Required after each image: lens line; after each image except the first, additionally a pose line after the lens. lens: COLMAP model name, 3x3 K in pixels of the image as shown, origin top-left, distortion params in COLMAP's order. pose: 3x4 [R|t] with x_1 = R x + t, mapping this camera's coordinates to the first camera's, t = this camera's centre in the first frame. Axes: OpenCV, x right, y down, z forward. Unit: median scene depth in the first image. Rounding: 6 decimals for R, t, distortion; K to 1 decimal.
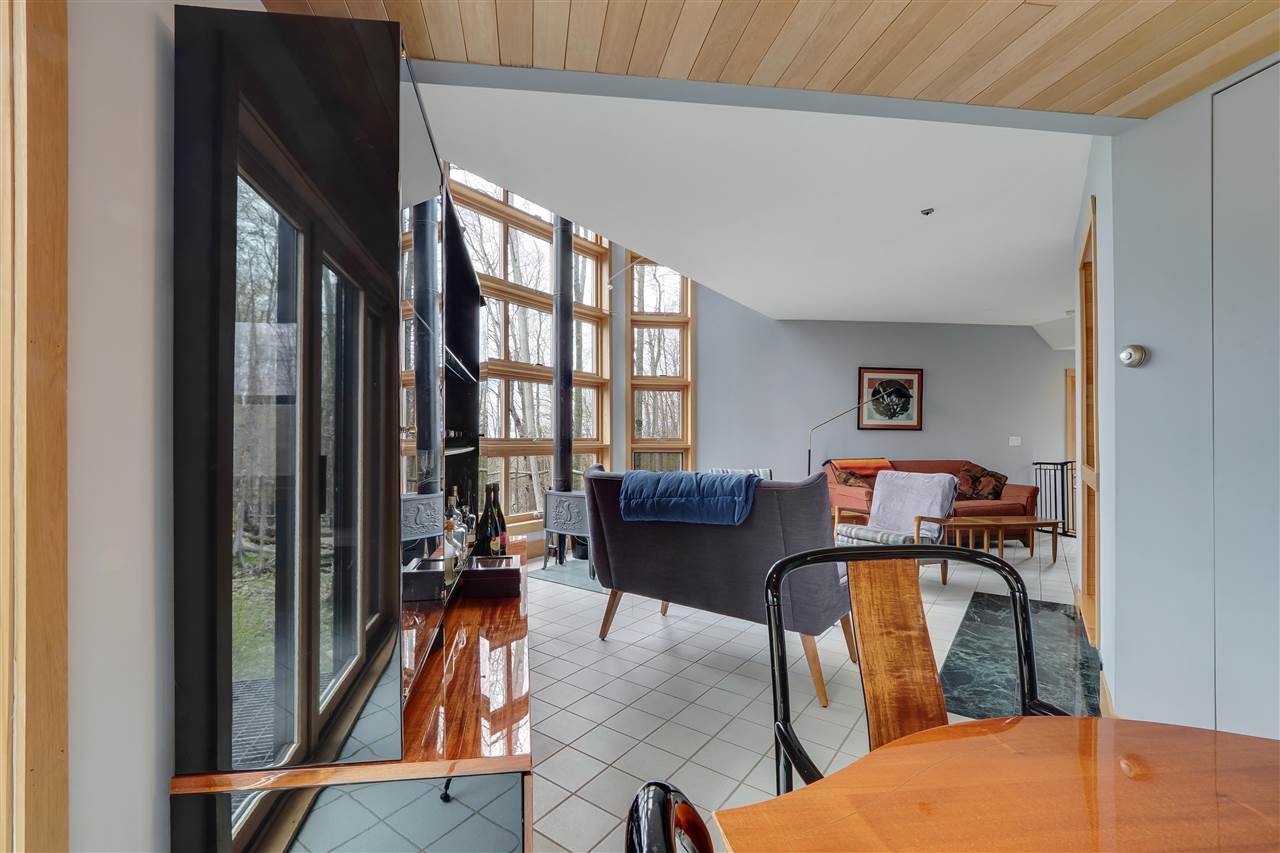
lens RADIAL K [[543.3, 0, 591.4], [0, 543.3, 438.2], [0, 0, 1]] dist [0.002116, 0.000056]
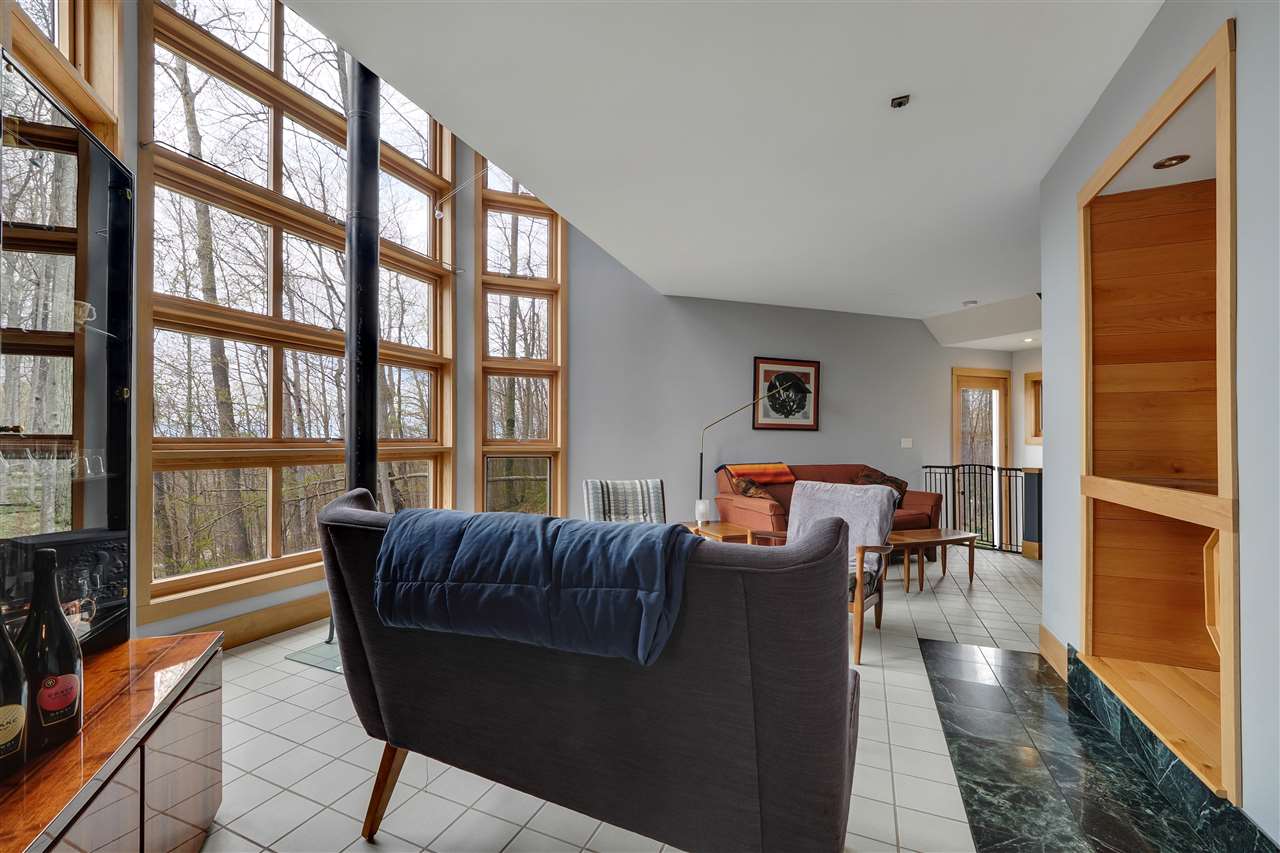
lens RADIAL K [[543.3, 0, 591.4], [0, 543.3, 438.2], [0, 0, 1]] dist [0.002116, 0.000056]
pose [[0.975174, 0.002668, 0.221425, 0.053862], [-0.002294, 0.999995, -0.001946, 0.000457], [-0.221429, 0.001390, 0.975176, 0.232962]]
